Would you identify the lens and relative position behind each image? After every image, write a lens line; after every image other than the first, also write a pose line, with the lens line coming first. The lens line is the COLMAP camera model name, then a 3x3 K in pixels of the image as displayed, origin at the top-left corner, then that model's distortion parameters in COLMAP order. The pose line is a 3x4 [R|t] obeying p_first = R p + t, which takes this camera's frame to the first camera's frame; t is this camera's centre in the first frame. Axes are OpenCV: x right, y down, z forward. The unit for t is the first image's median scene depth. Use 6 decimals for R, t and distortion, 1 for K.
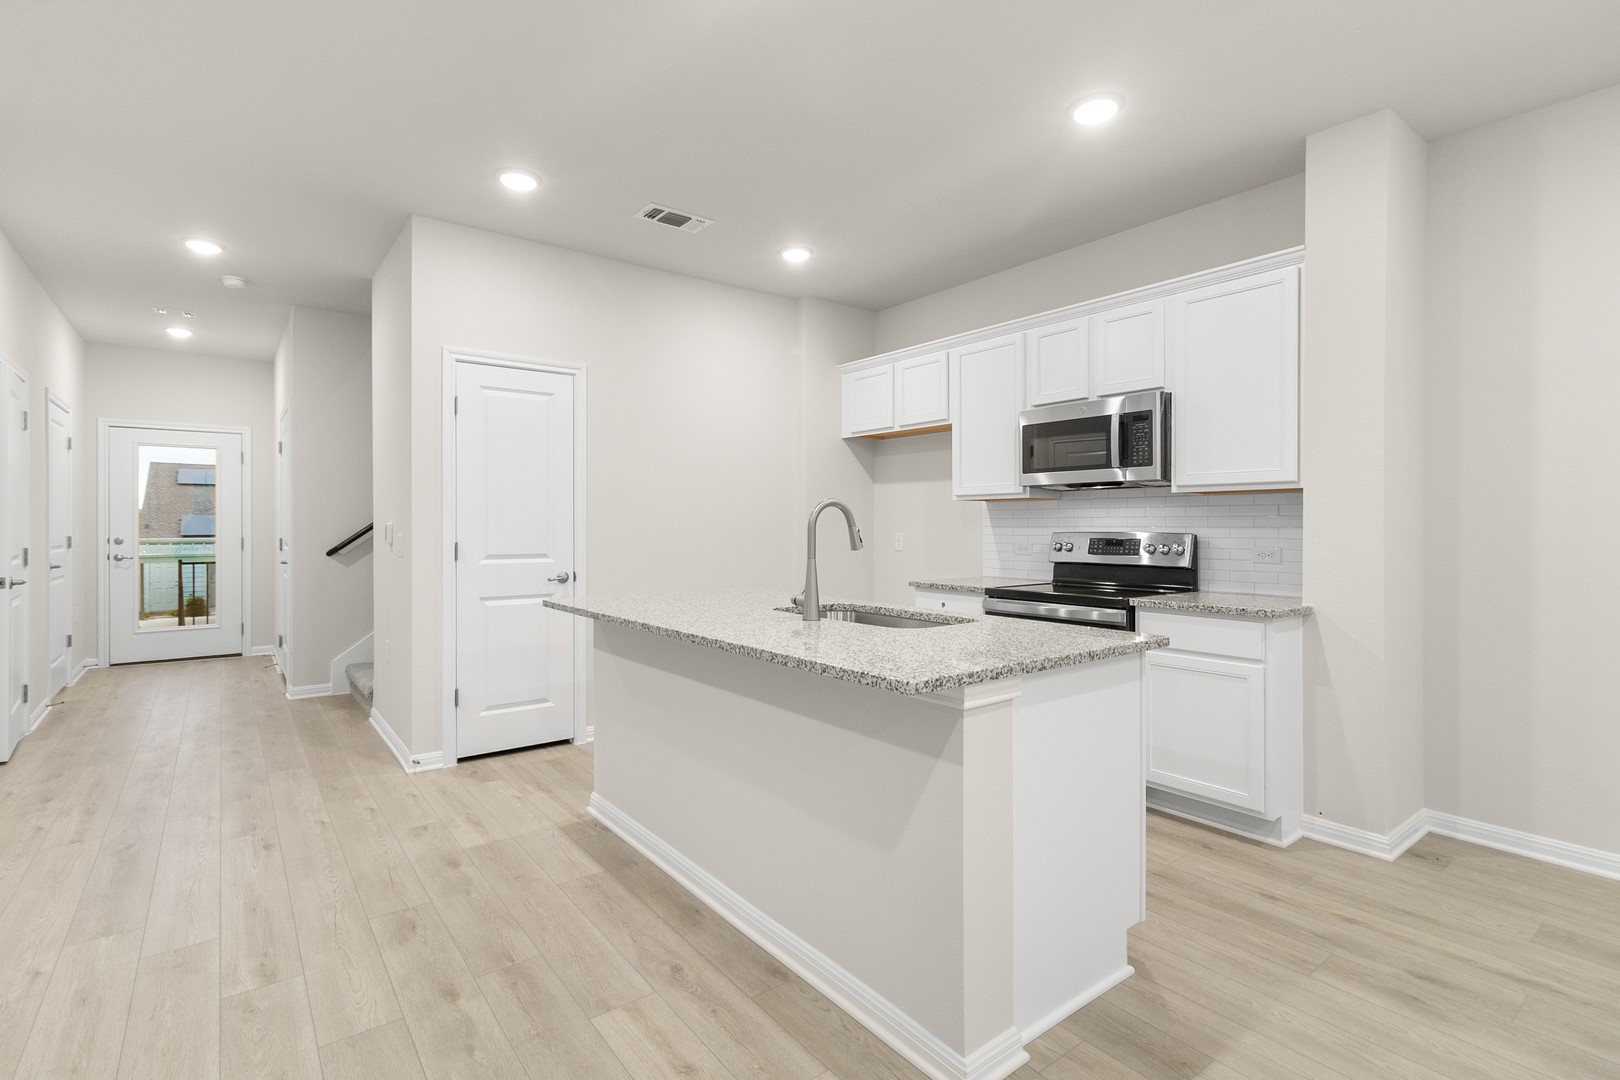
lens RADIAL K [[760.7, 0, 803.5], [0, 760.7, 525.8], [0, 0, 1]] dist [0.002642, 0.000460]
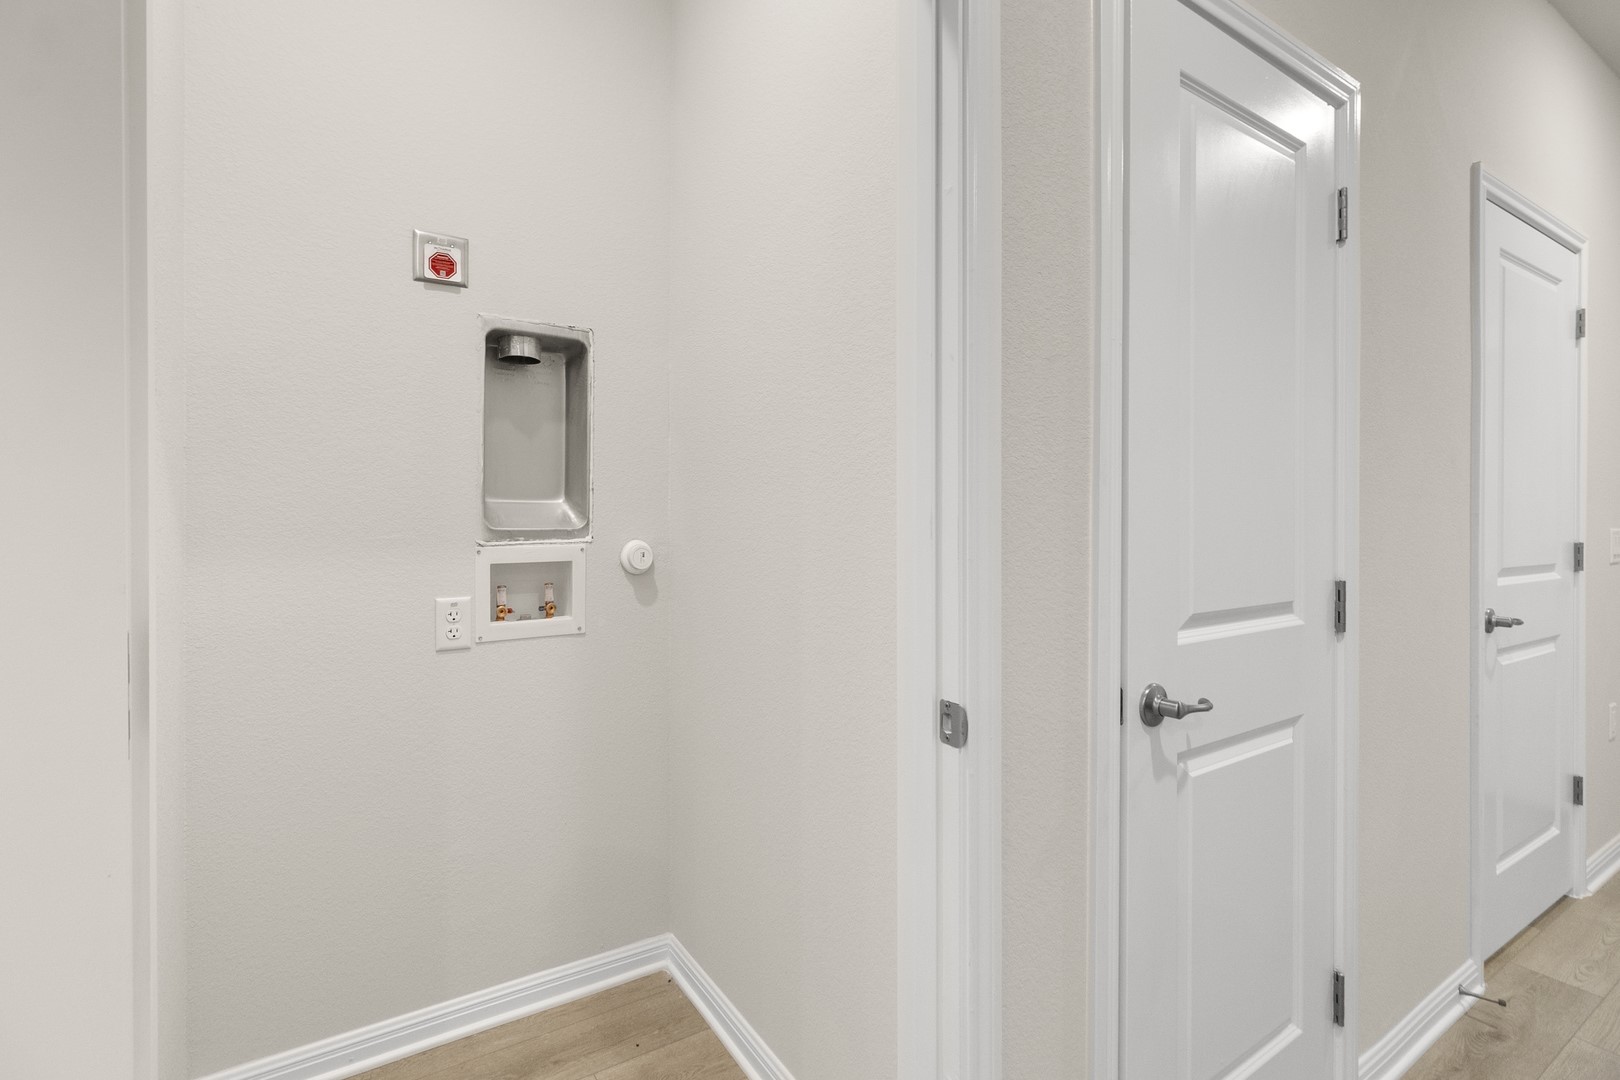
lens RADIAL K [[758.5, 0, 796.6], [0, 758.5, 526.8], [0, 0, 1]] dist [0.000029, 0.000675]
pose [[-0.087946, 0.006655, -0.996103, -0.749320], [-0.000356, 0.999977, 0.006712, 0.003281], [0.996125, 0.000945, -0.087942, 0.897974]]
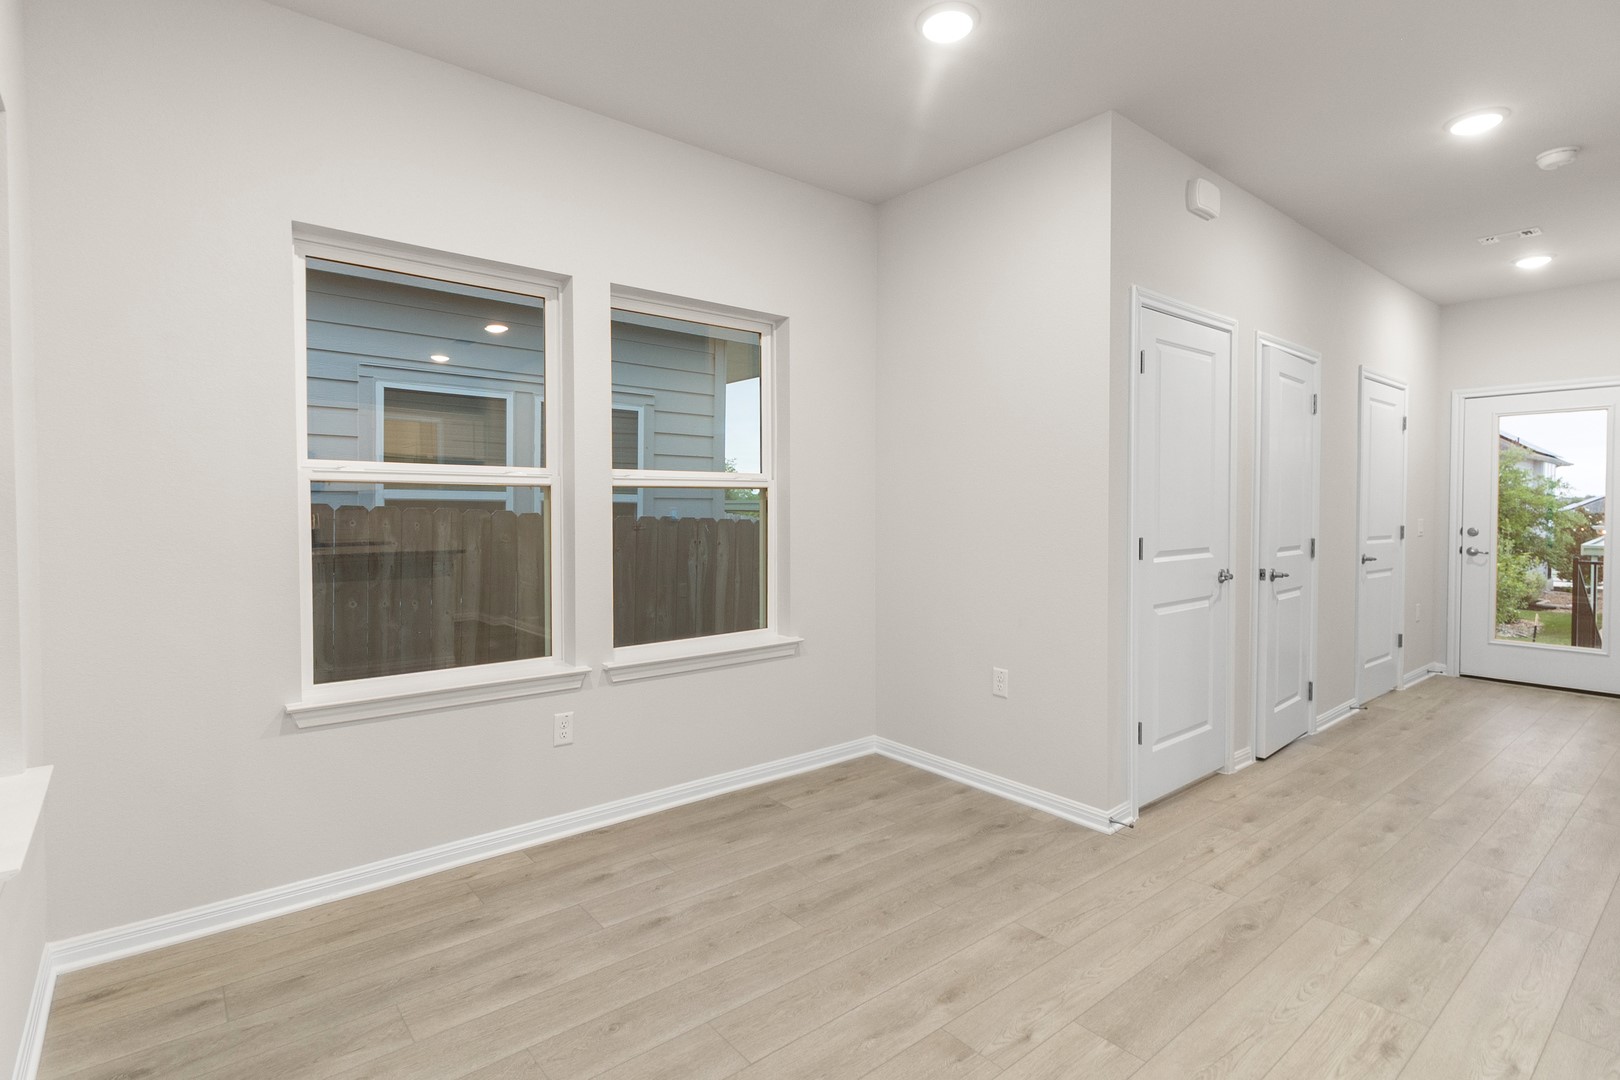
lens RADIAL K [[766.0, 0, 782.0], [0, 766.0, 523.1], [0, 0, 1]] dist [0.026268, -0.019562]
pose [[0.006164, 0.020856, -0.999763, -0.073904], [-0.004297, 0.999774, 0.020829, -0.007832], [0.999972, 0.004168, 0.006253, 0.382640]]
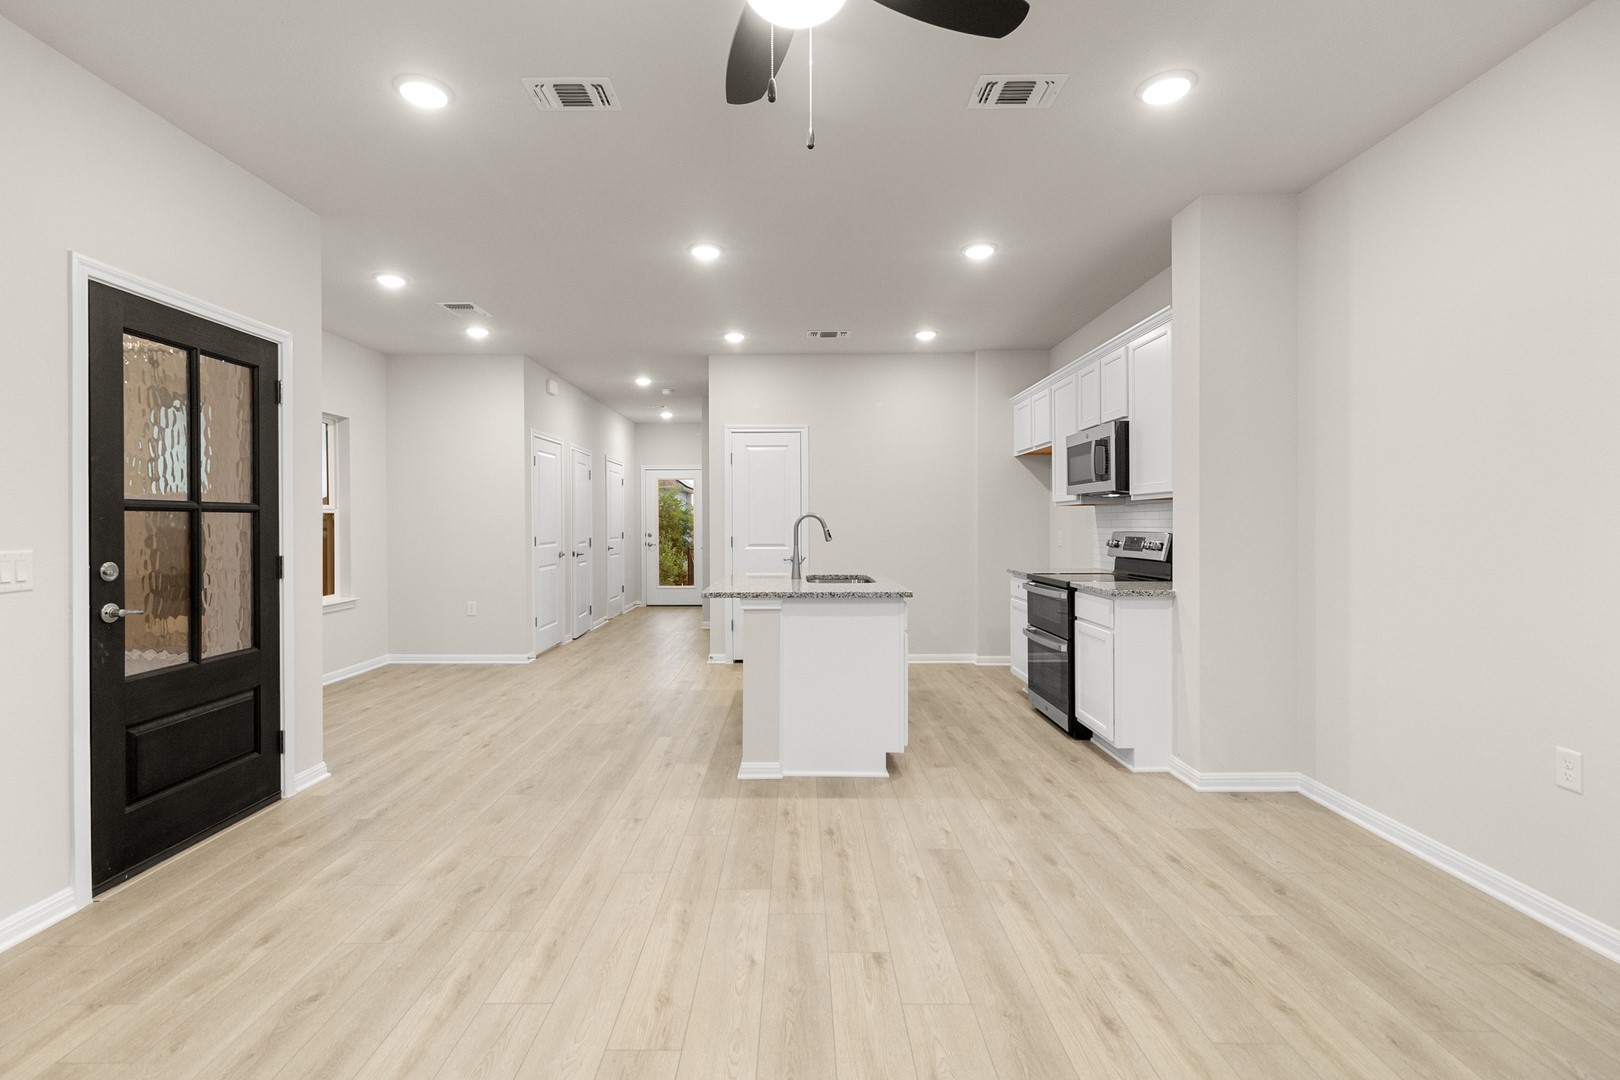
lens RADIAL K [[758.5, 0, 796.6], [0, 758.5, 526.8], [0, 0, 1]] dist [0.000029, 0.000675]
pose [[0.792520, -0.000586, -0.609846, 0.728334], [0.002878, 0.999992, 0.002780, -0.004670], [0.609840, -0.003958, 0.792515, -0.294172]]
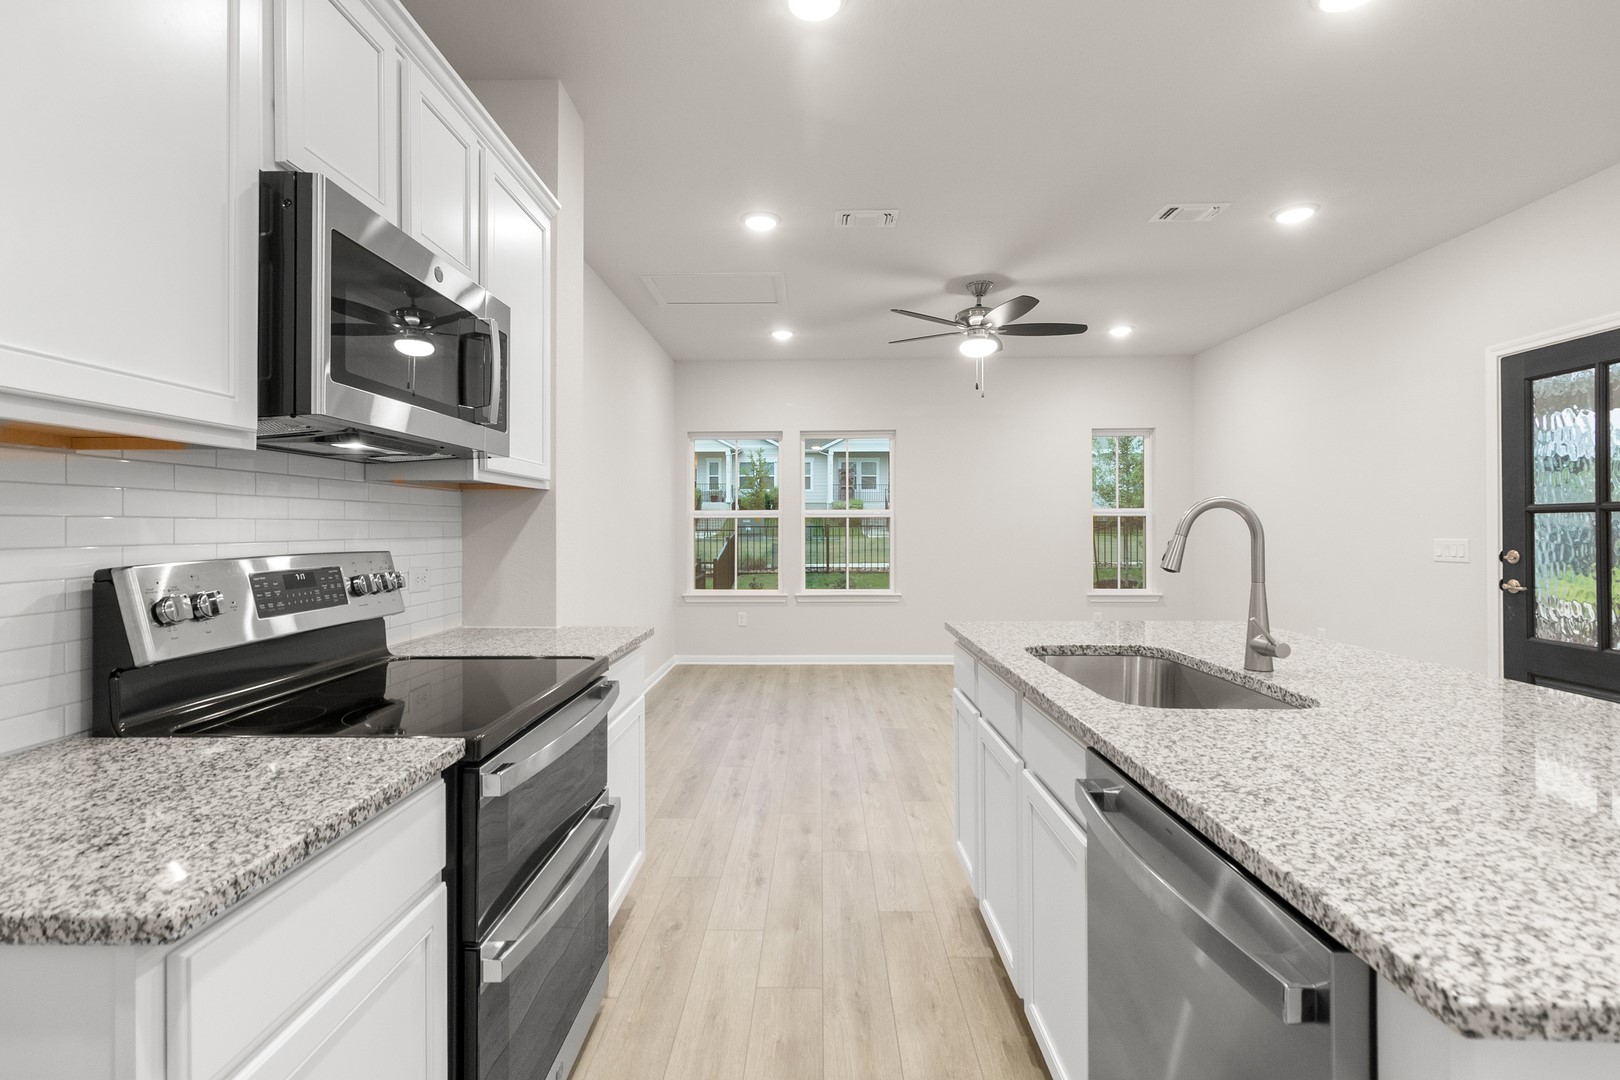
lens RADIAL K [[758.5, 0, 796.6], [0, 758.5, 526.8], [0, 0, 1]] dist [0.000029, 0.000675]
pose [[-0.773998, 0.000813, 0.633188, -0.068791], [0.002579, 0.999995, 0.001869, -0.006810], [-0.633183, 0.003080, -0.773996, 1.168700]]
